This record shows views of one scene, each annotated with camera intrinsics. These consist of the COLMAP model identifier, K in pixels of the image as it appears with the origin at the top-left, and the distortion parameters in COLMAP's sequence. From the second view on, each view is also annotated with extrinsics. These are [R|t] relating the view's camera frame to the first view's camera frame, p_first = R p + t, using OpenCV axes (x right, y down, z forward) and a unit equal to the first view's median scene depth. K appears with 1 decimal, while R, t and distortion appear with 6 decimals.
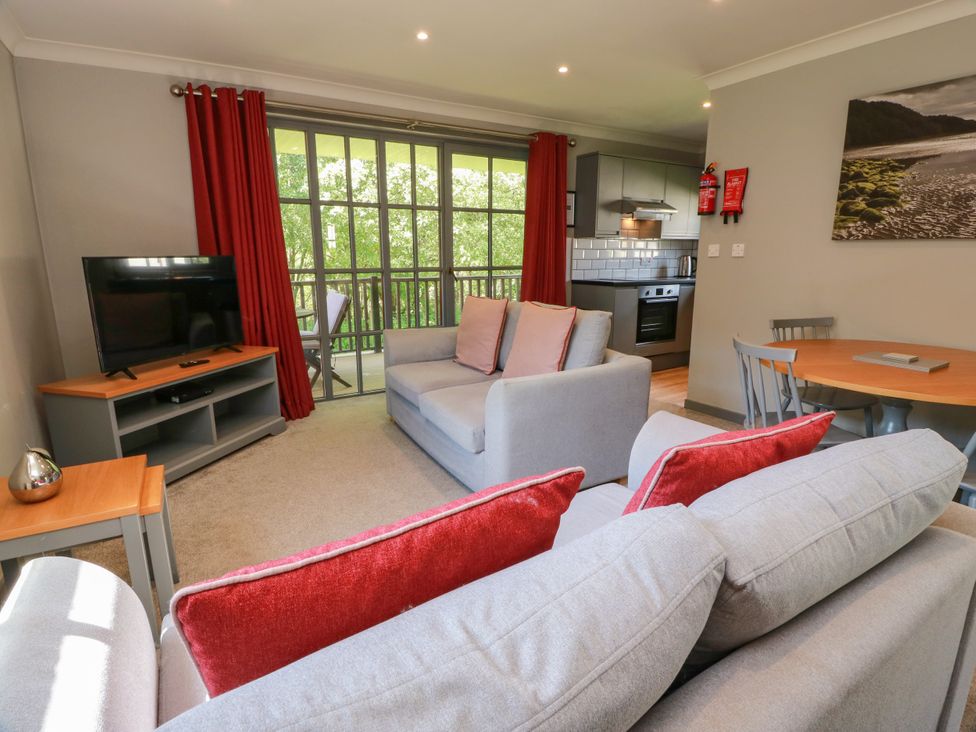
lens RADIAL K [[509.4, 0, 488.2], [0, 509.4, 361.5], [0, 0, 1]] dist [0.005307, -0.018048]
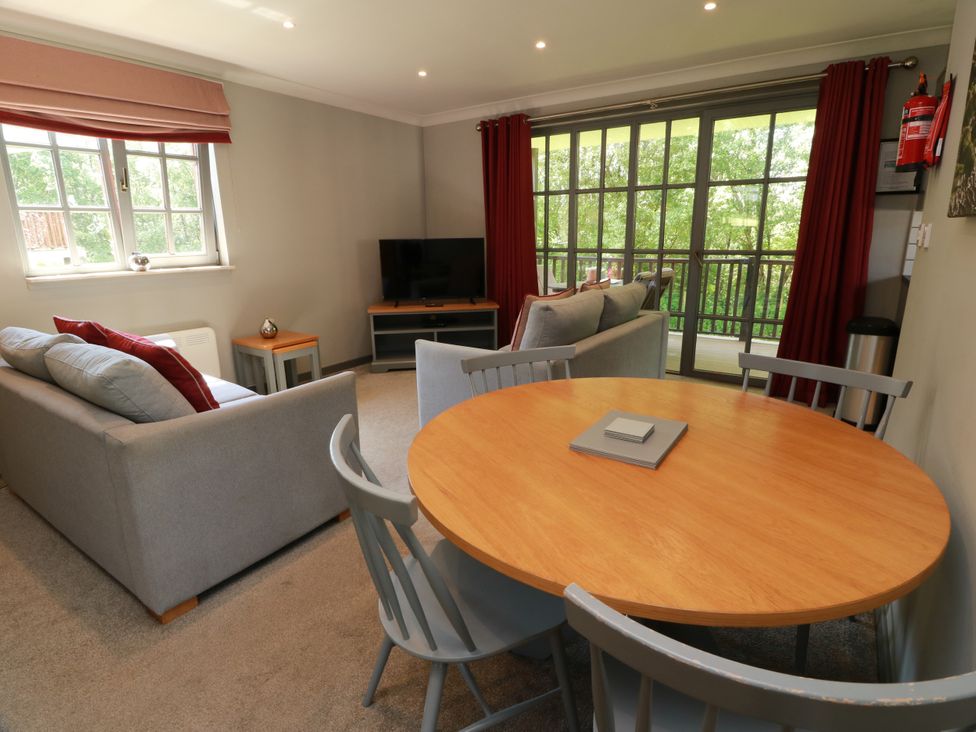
lens RADIAL K [[509.4, 0, 488.2], [0, 509.4, 361.5], [0, 0, 1]] dist [0.005307, -0.018048]
pose [[0.429591, 0.212945, -0.877557, 0.792847], [-0.173878, 0.973119, 0.151016, -0.080874], [0.886126, 0.087713, 0.455069, 0.356208]]
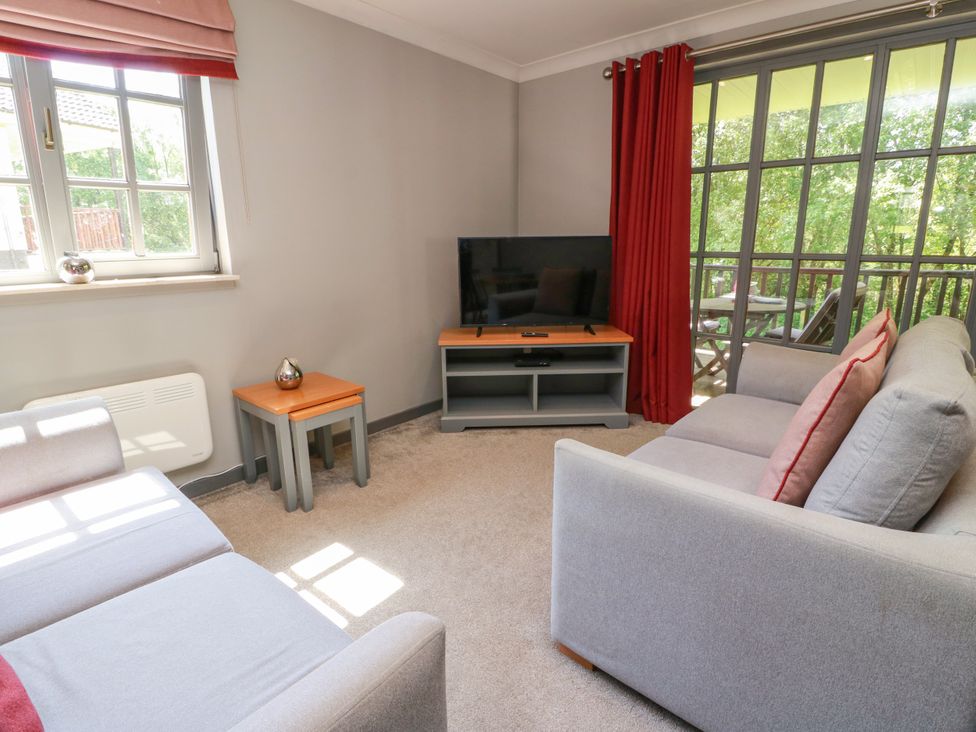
lens RADIAL K [[509.4, 0, 488.2], [0, 509.4, 361.5], [0, 0, 1]] dist [0.005307, -0.018048]
pose [[0.330649, 0.217370, -0.918380, 0.338331], [-0.188359, 0.968735, 0.161473, -0.082511], [0.924766, 0.119594, 0.361254, 0.428673]]
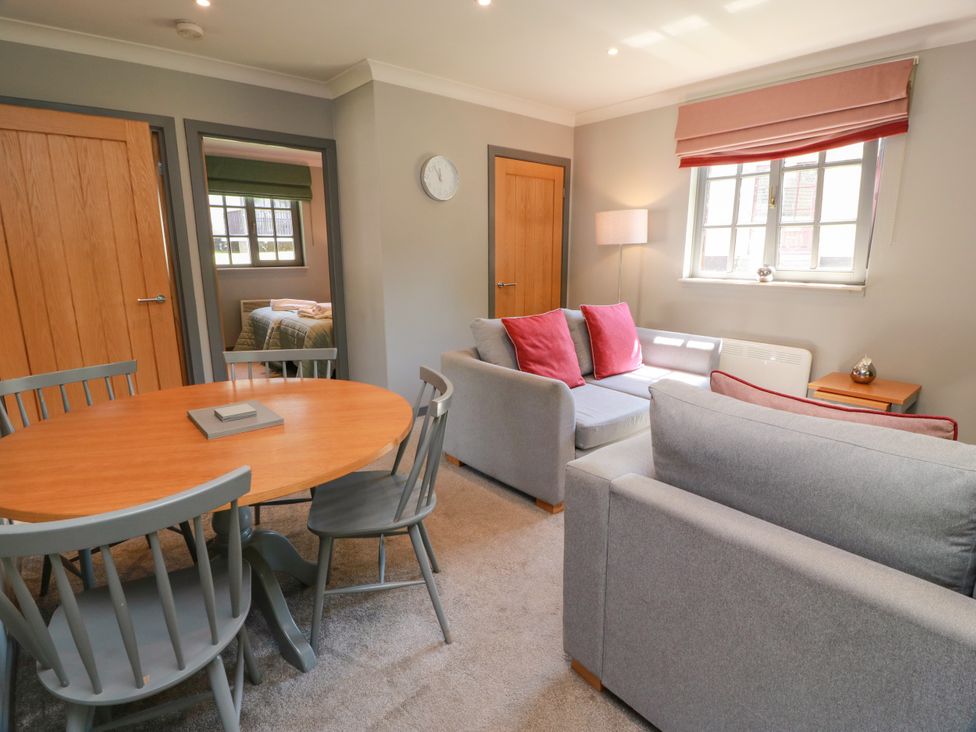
lens RADIAL K [[509.4, 0, 488.2], [0, 509.4, 361.5], [0, 0, 1]] dist [0.005307, -0.018048]
pose [[-0.983535, 0.042959, -0.175536, 0.368688], [-0.032843, 0.912667, 0.407382, -0.238076], [0.177706, 0.406440, -0.896230, 1.070853]]
